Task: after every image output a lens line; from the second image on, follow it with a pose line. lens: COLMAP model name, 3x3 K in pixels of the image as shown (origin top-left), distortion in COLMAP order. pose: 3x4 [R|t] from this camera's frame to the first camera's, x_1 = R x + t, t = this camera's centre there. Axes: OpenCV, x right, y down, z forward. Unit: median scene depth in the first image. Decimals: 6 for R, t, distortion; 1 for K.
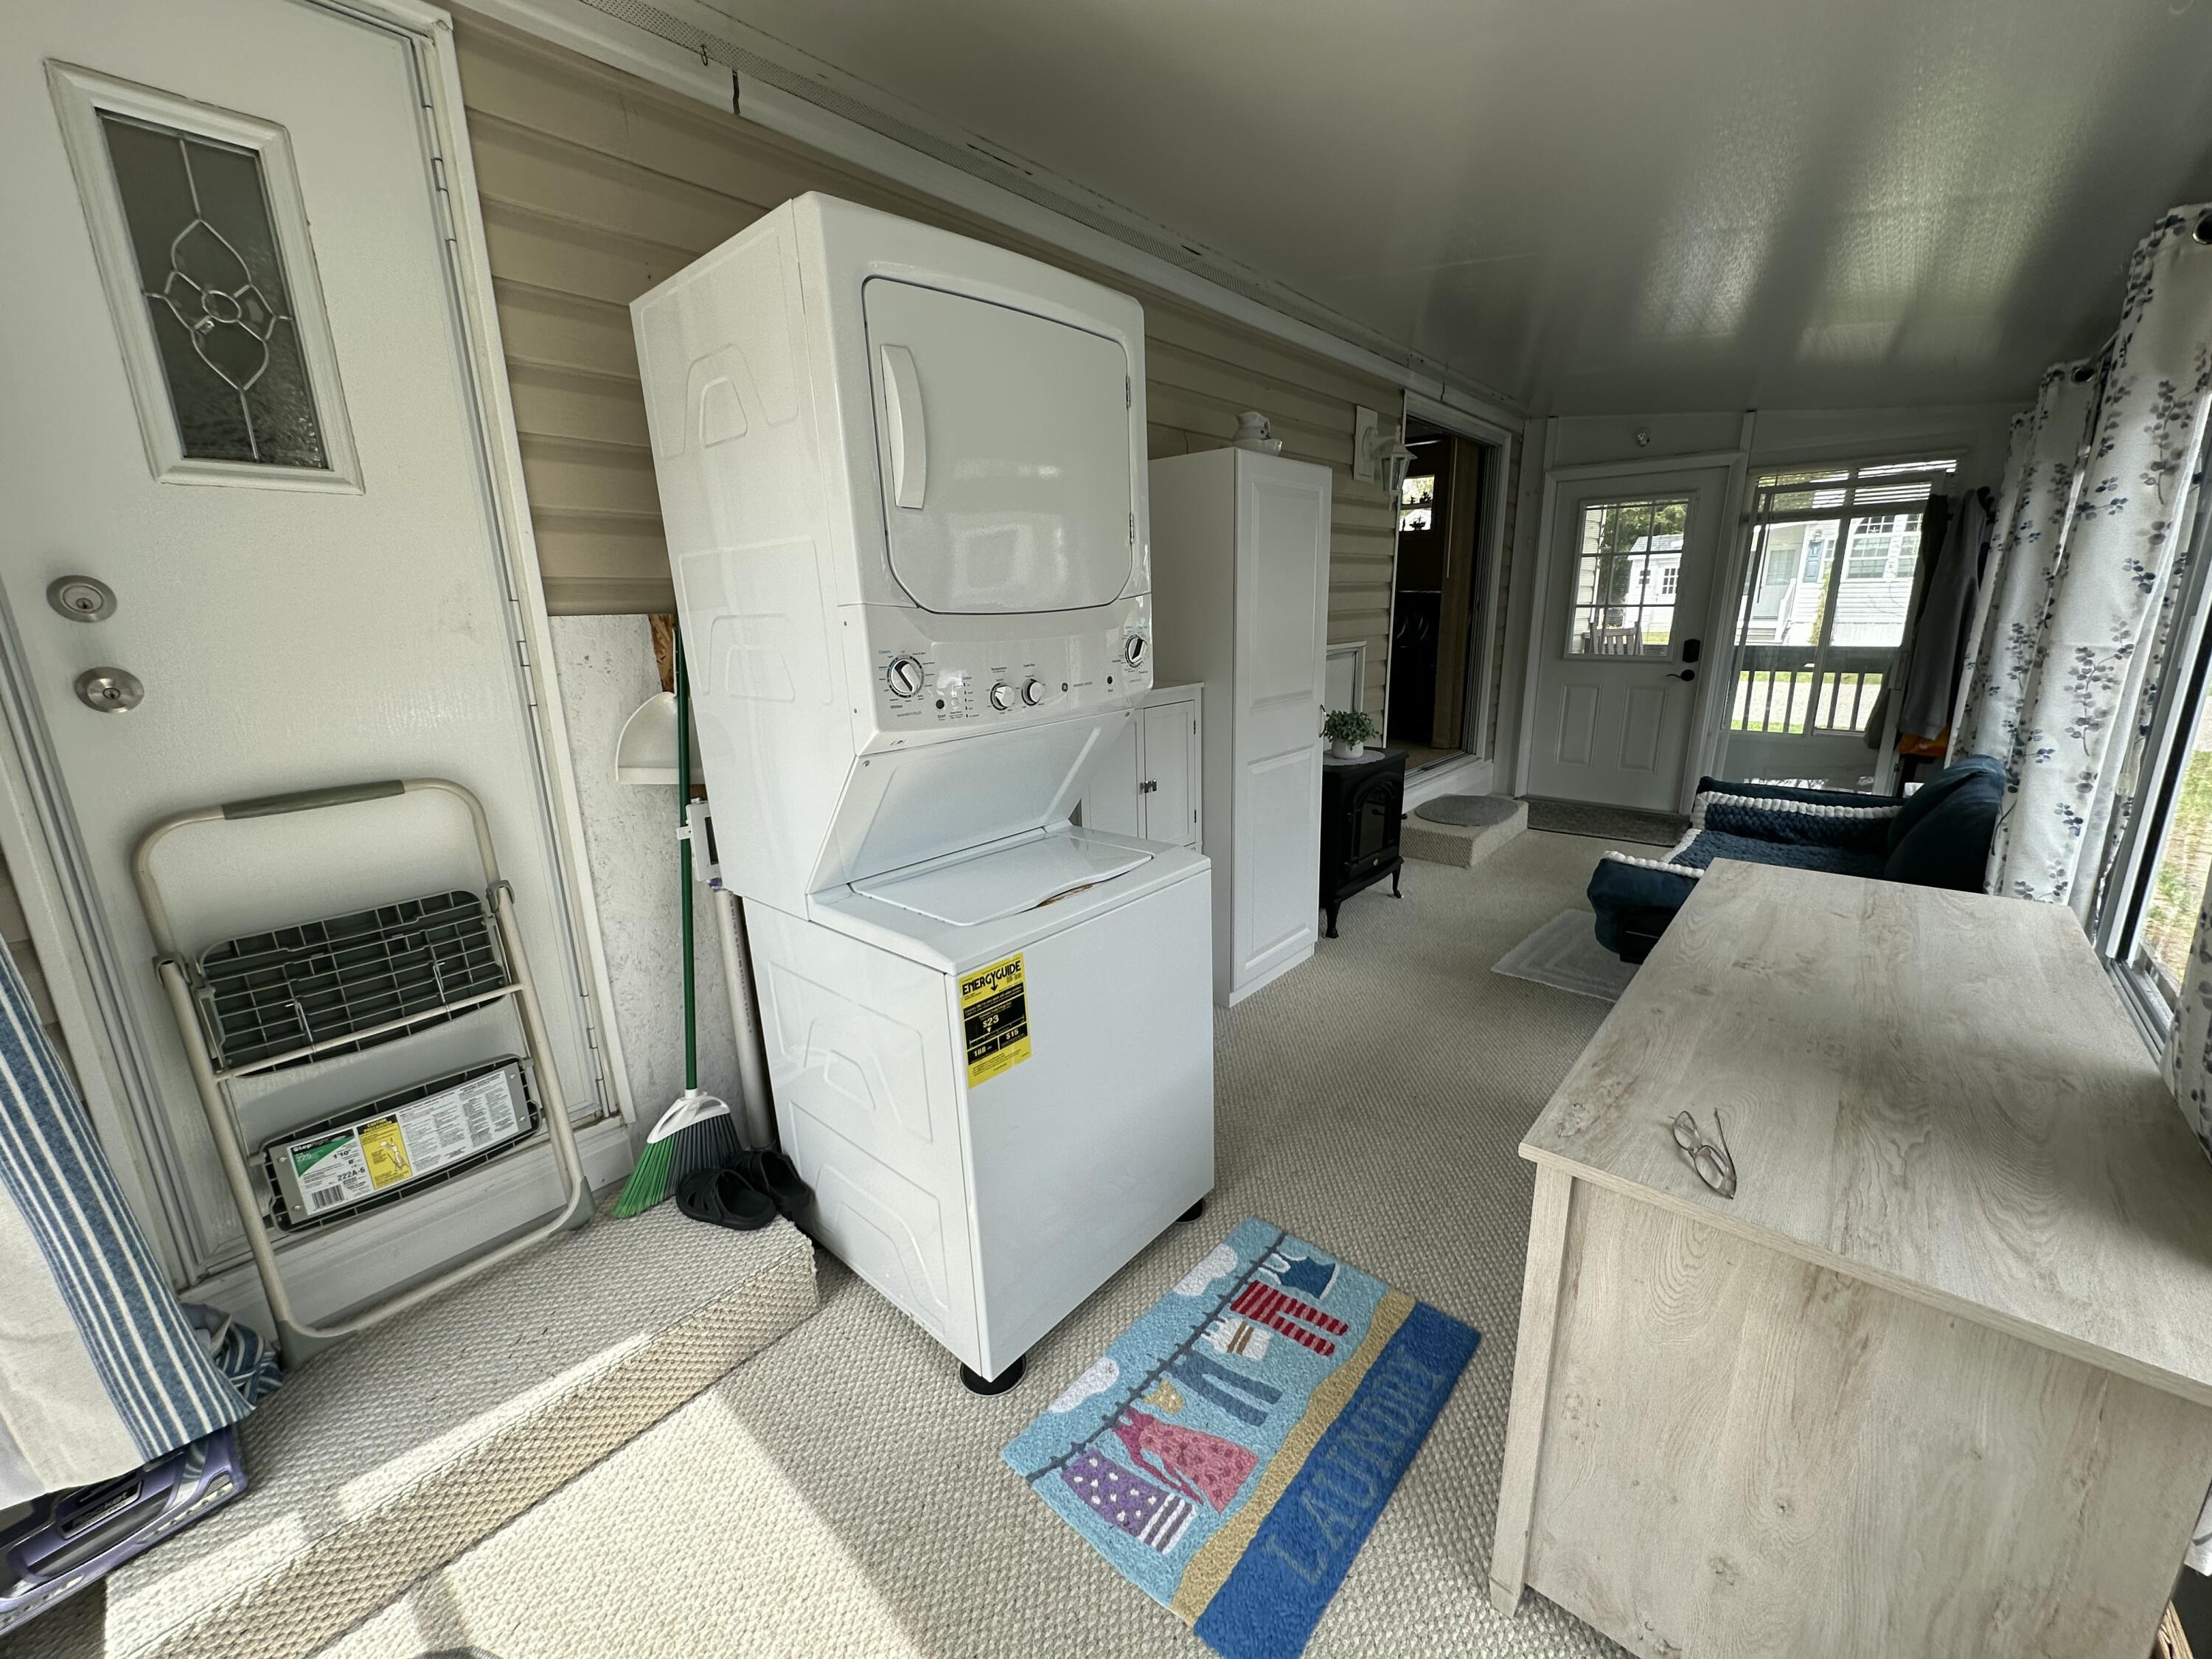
lens RADIAL K [[881.6, 0, 1103.0], [0, 881.6, 831.3], [0, 0, 1]] dist [-0.000674, 0.000016]
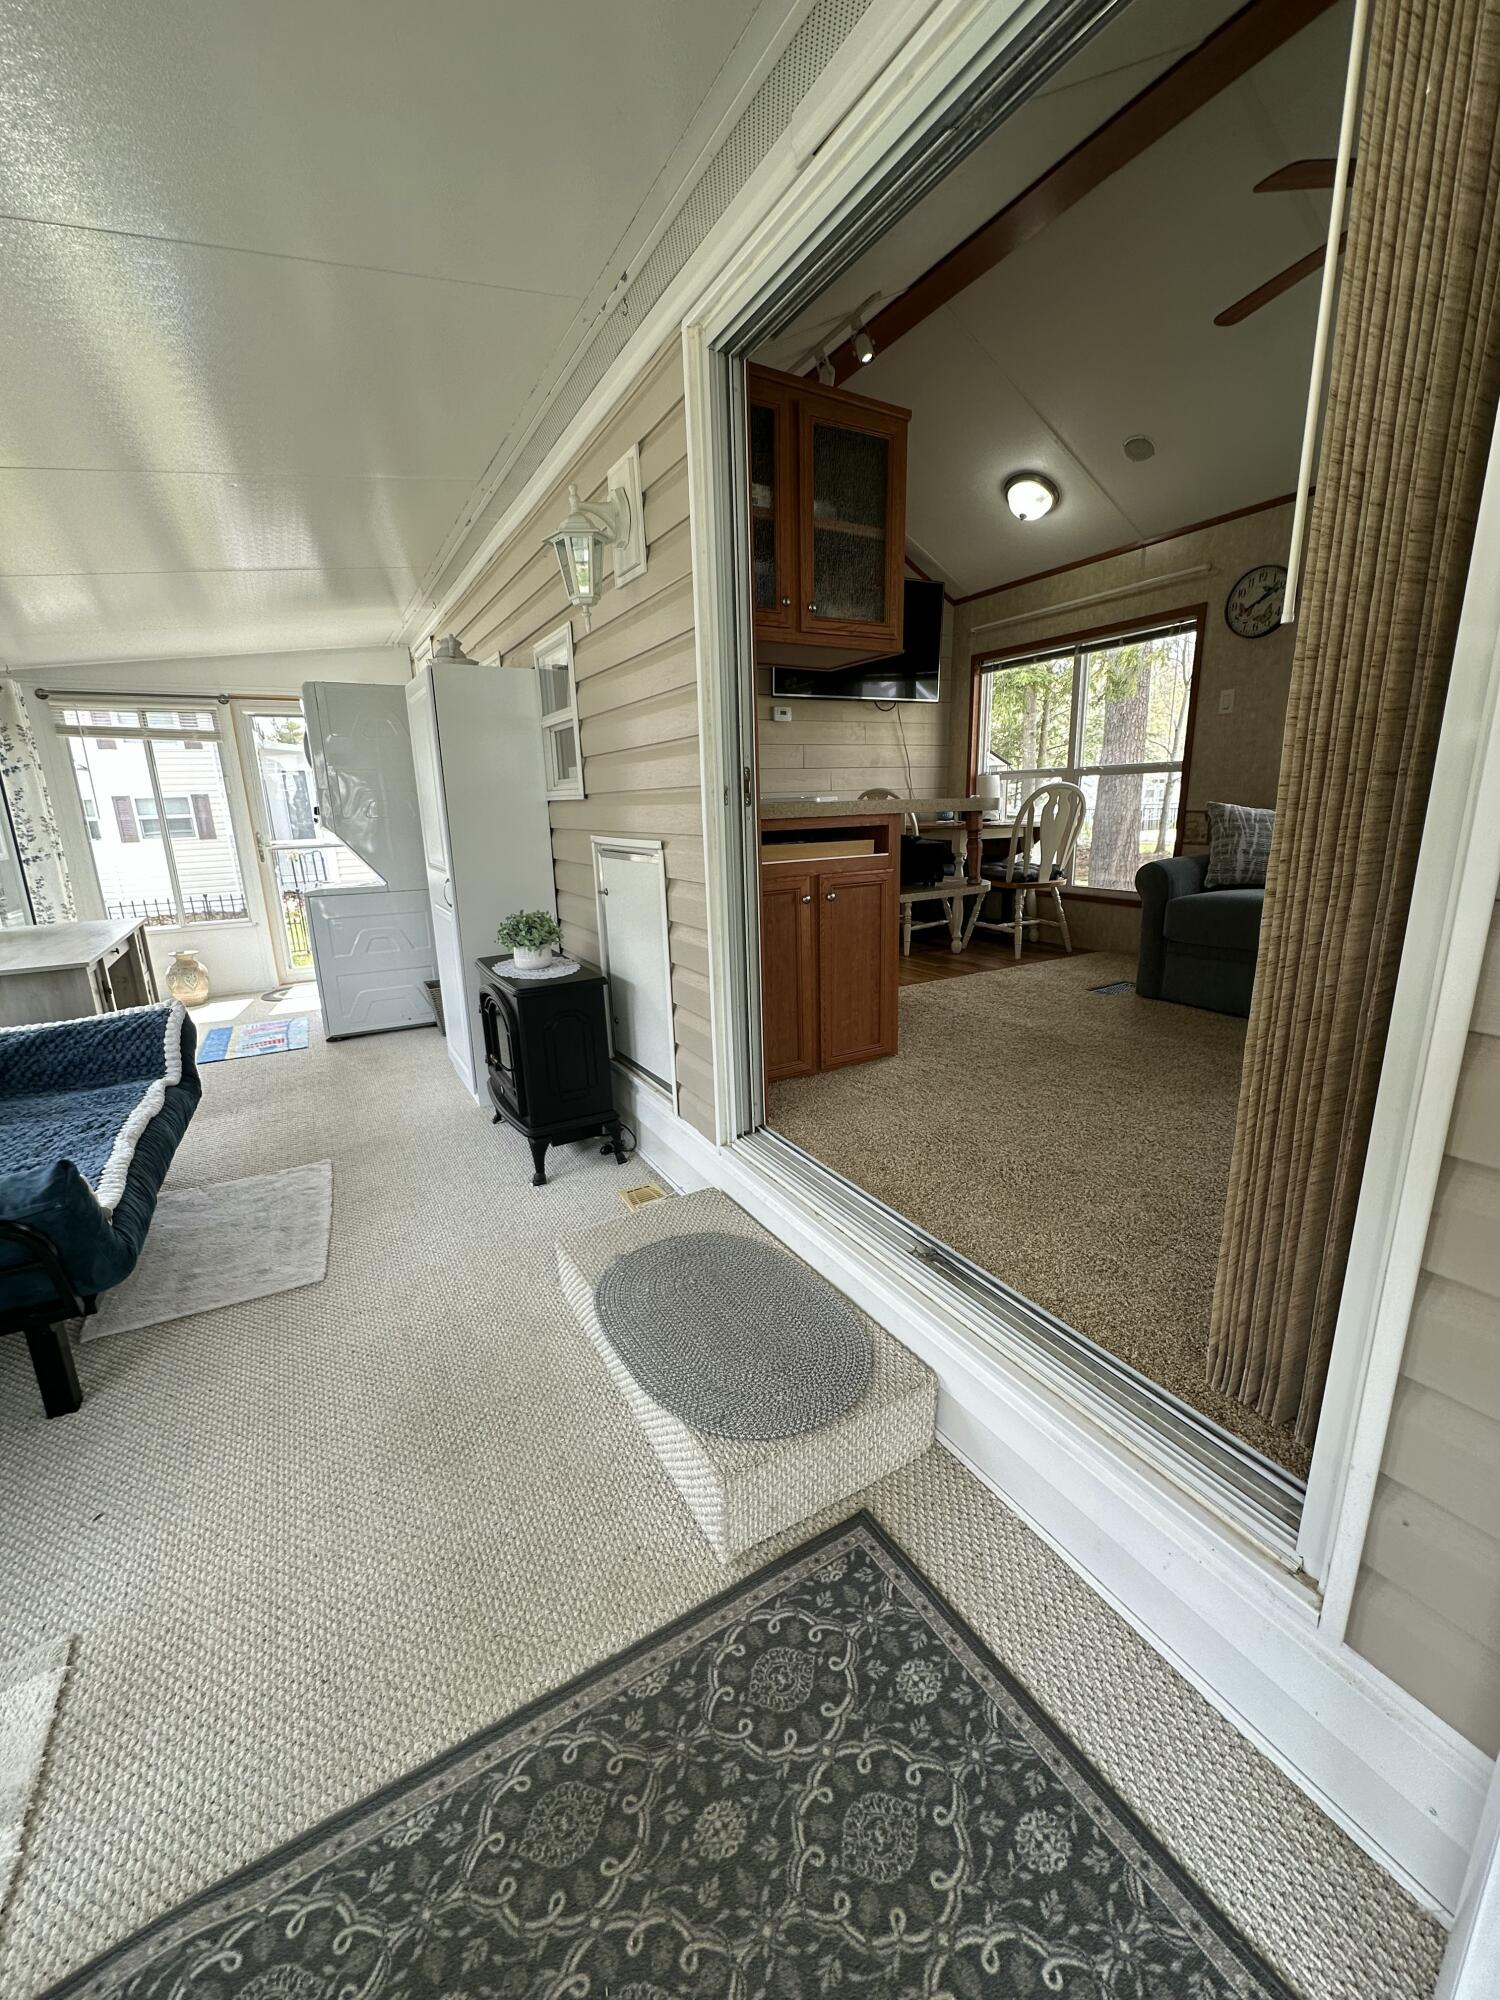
lens RADIAL K [[797.1, 0, 746.5], [0, 797.1, 996.1], [0, 0, 1]] dist [-0.000674, 0.000016]
pose [[-0.335687, 0.259199, -0.905610, 0.716179], [-0.197198, 0.920757, 0.336630, -0.280579], [0.921101, 0.291587, -0.257973, 1.100663]]
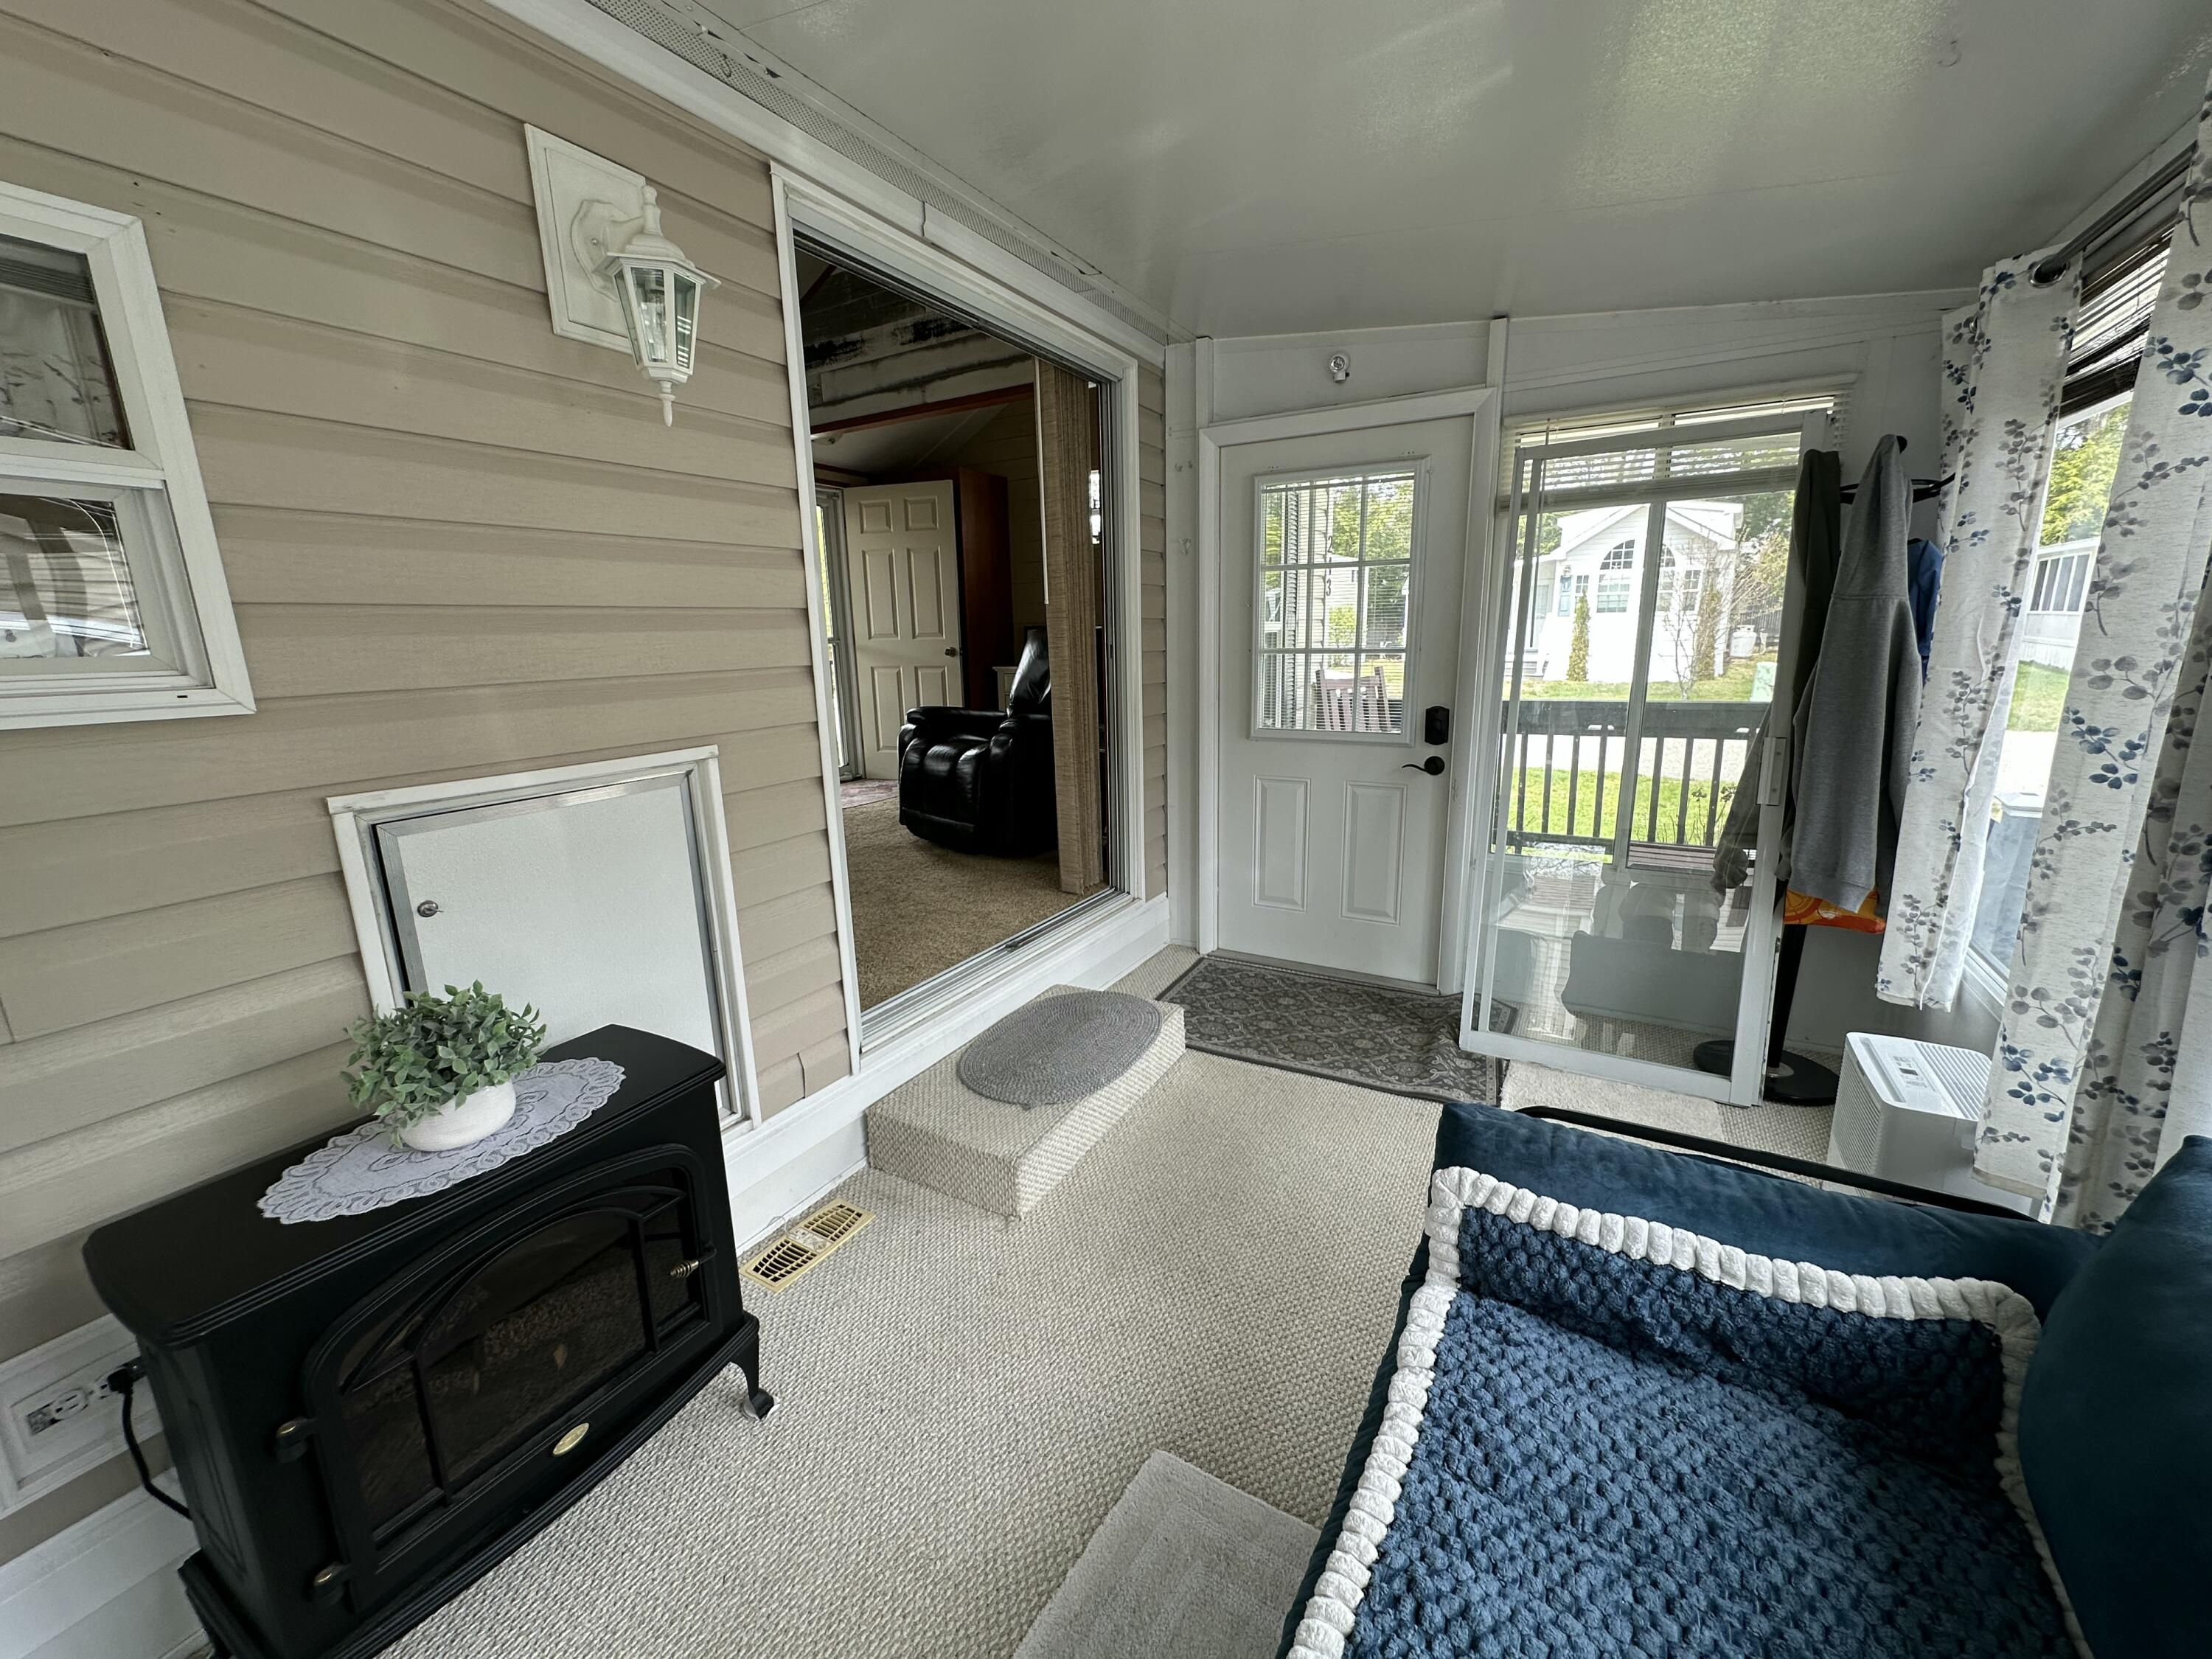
lens RADIAL K [[881.6, 0, 1106.2], [0, 881.6, 823.5], [0, 0, 1]] dist [-0.000674, 0.000016]
pose [[0.981247, -0.041514, 0.188231, 0.361275], [0.049617, 0.998025, -0.038539, -0.137357], [-0.186259, 0.047156, 0.981368, 0.498736]]
